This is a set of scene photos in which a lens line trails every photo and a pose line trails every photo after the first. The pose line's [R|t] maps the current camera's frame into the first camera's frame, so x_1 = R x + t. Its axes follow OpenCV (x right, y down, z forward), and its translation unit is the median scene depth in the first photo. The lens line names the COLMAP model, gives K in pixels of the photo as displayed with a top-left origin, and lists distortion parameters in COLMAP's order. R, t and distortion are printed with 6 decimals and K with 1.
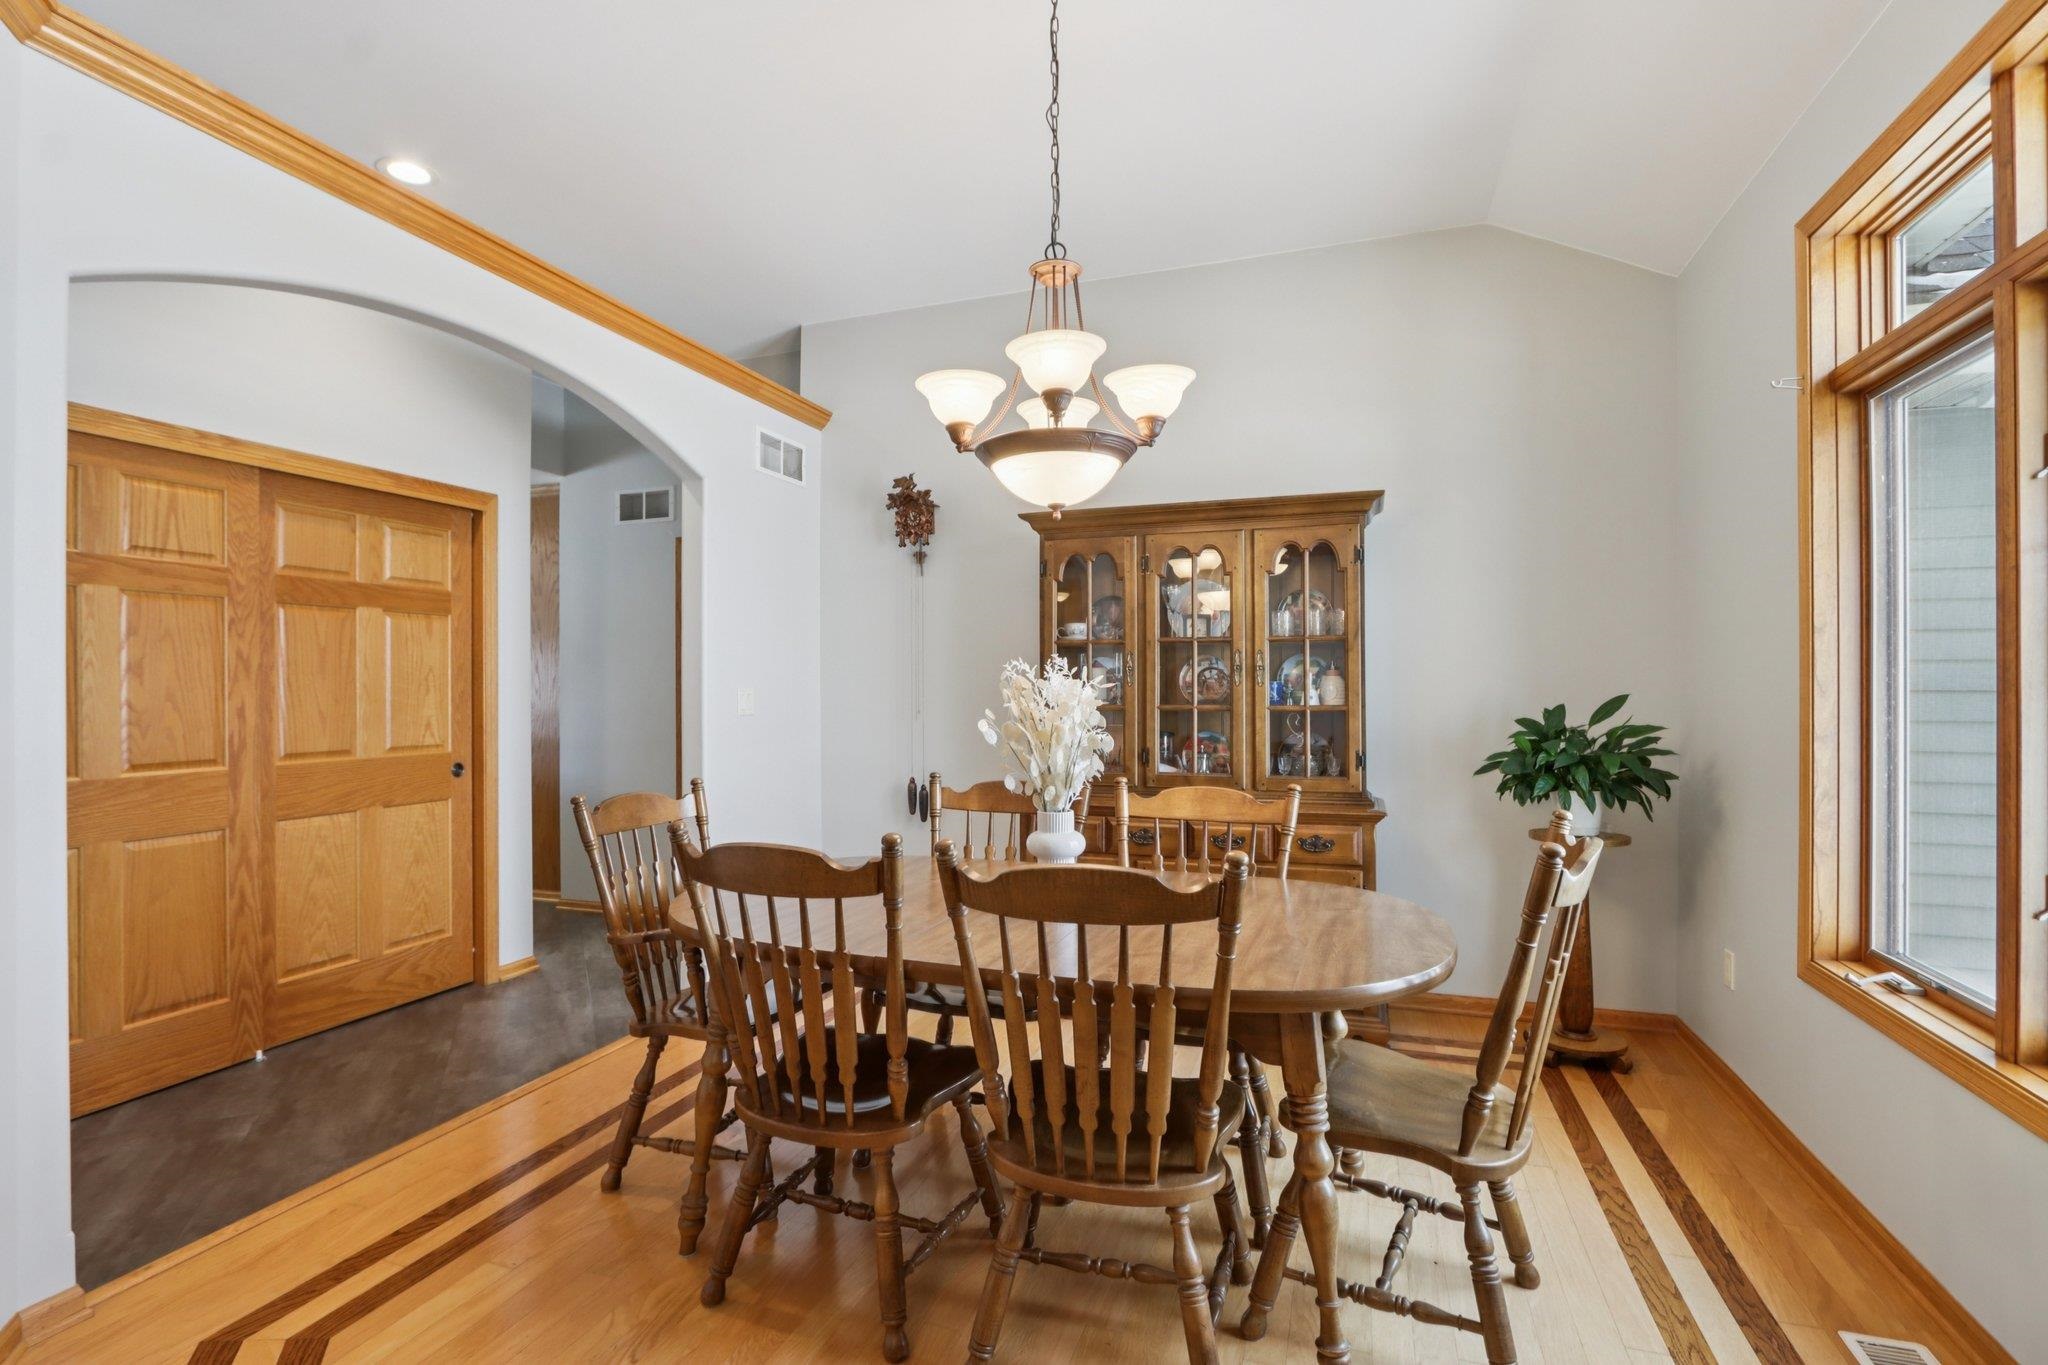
lens RADIAL K [[969.0, 0, 1024.4], [0, 969.0, 688.3], [0, 0, 1]] dist [0.001131, 0.000472]
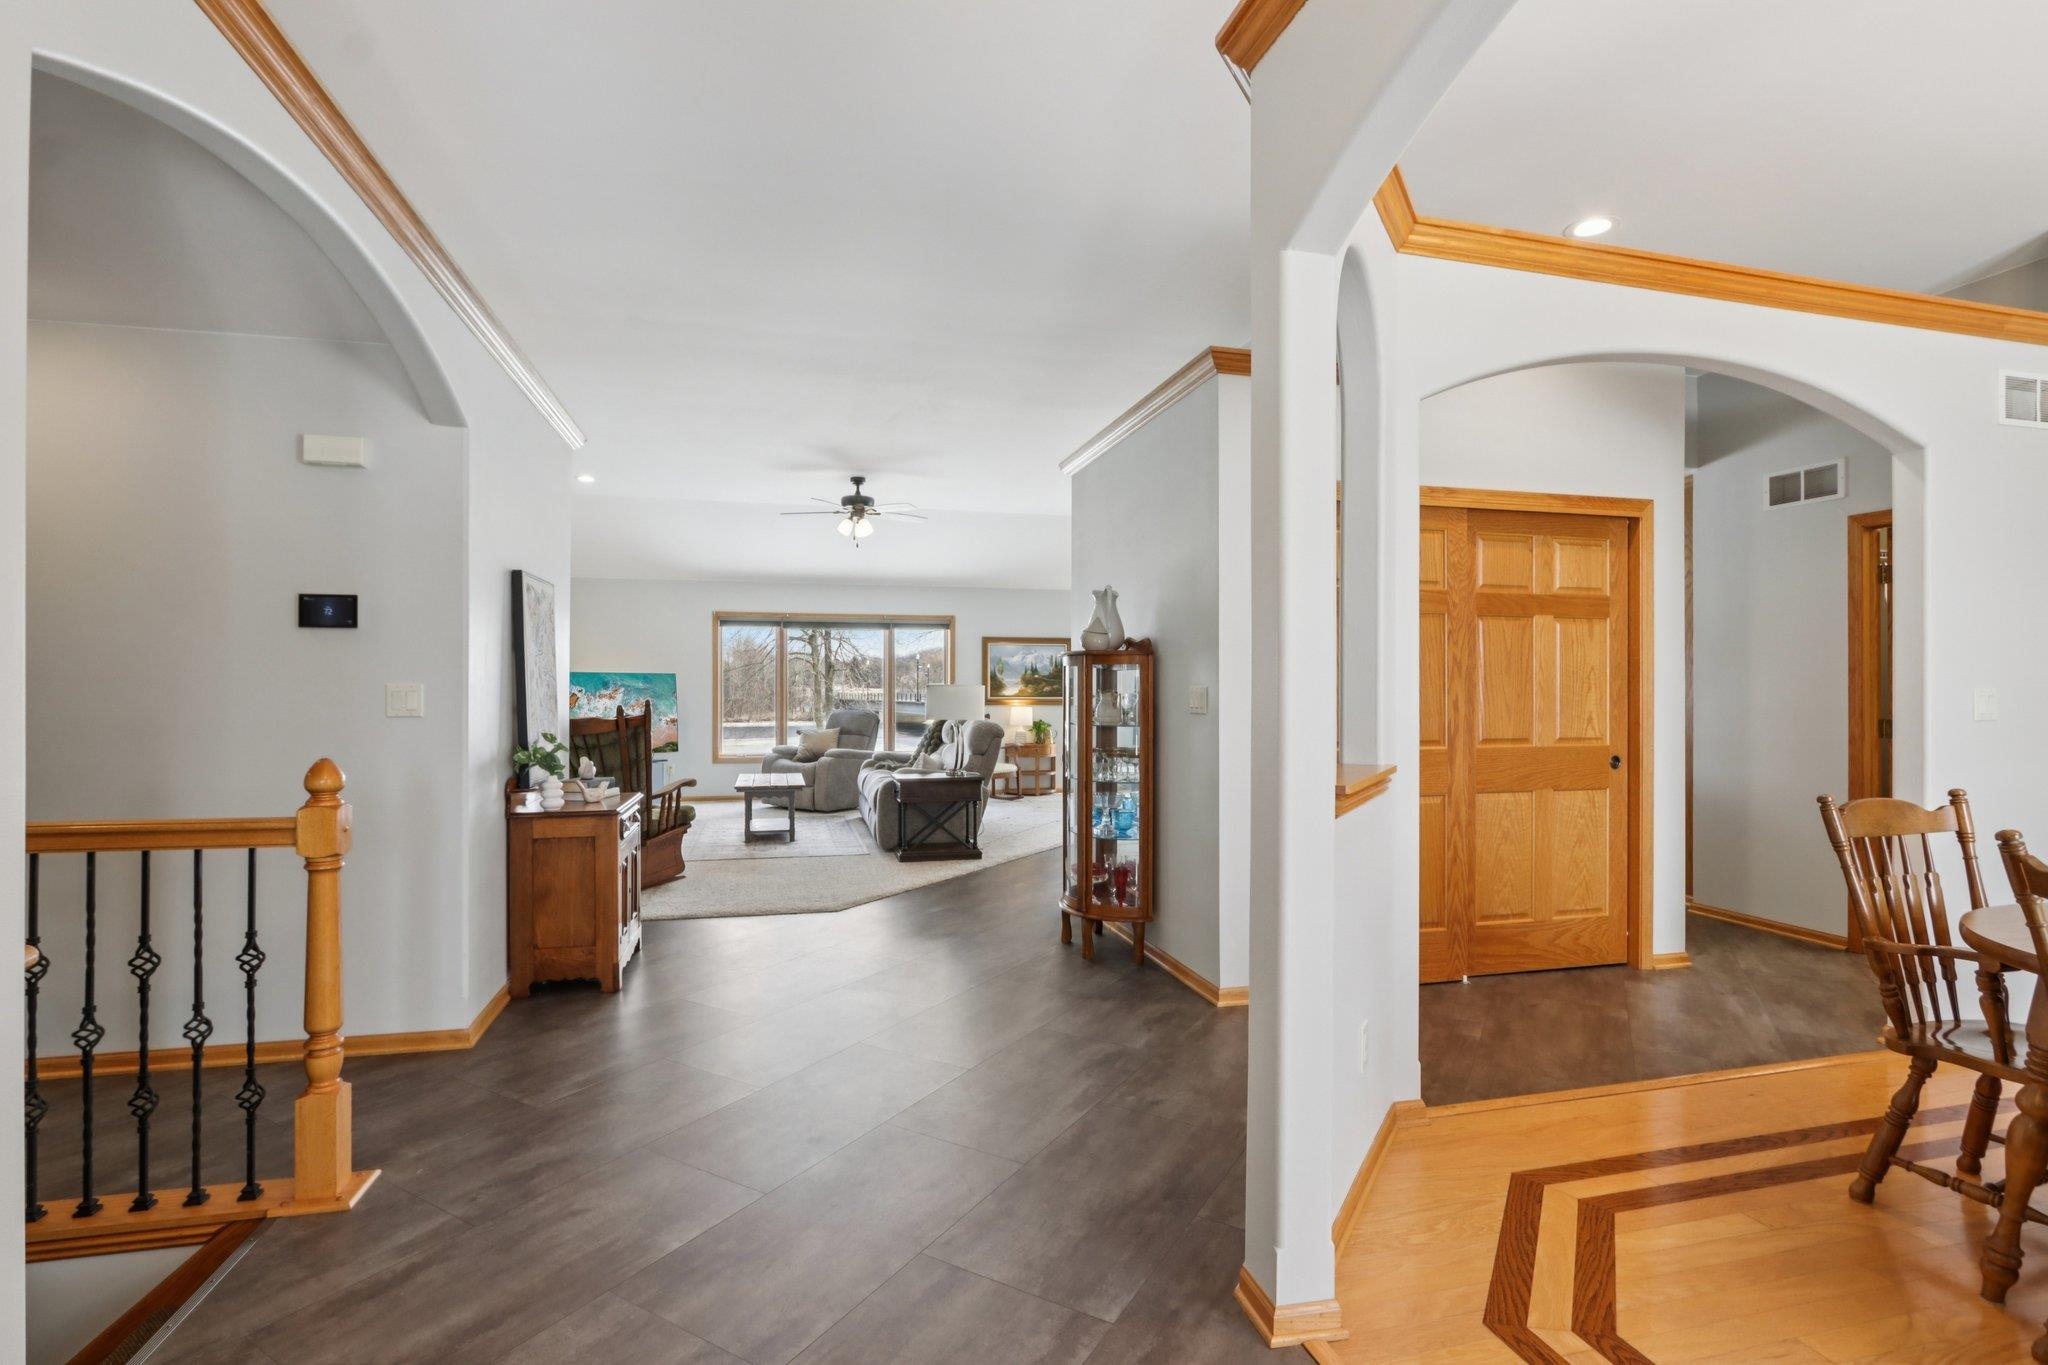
lens RADIAL K [[980.2, 0, 1024.0], [0, 980.2, 682.5], [0, 0, 1]] dist [-0.012251, 0.000488]
pose [[0.550724, 0.003435, -0.834681, -0.050506], [-0.005813, 0.999983, 0.000280, -0.000565], [0.834667, 0.004698, 0.550734, -0.158772]]
